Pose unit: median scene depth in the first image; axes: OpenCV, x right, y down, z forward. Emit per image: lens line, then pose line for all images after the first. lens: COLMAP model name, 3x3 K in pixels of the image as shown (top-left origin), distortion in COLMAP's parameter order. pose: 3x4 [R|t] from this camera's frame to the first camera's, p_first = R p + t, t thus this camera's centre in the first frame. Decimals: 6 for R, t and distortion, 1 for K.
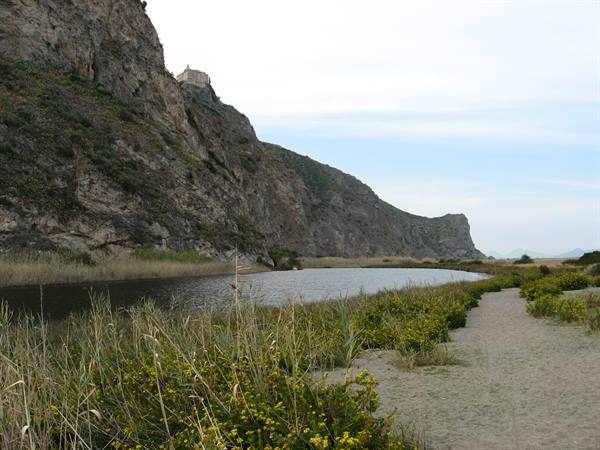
lens RADIAL K [[635.9, 0, 298.6], [0, 635.9, 223.0], [0, 0, 1]] dist [-0.127156, 0.000000]
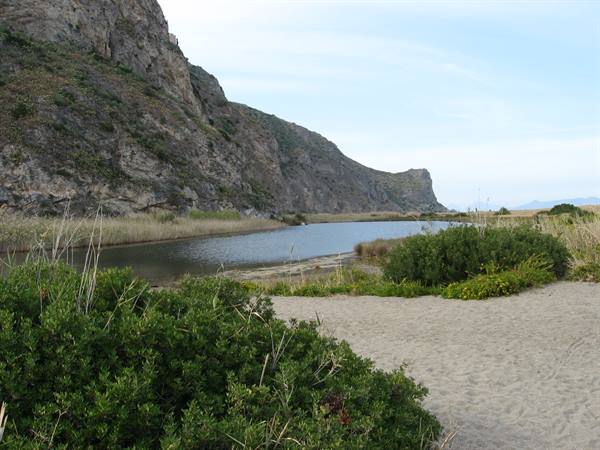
lens RADIAL K [[635.9, 0, 301.5], [0, 635.9, 226.5], [0, 0, 1]] dist [-0.127156, 0.000000]
pose [[0.997562, -0.026553, 0.064541, -0.077632], [0.021771, 0.997043, 0.073695, -0.007609], [-0.066307, -0.072110, 0.995190, -0.134650]]
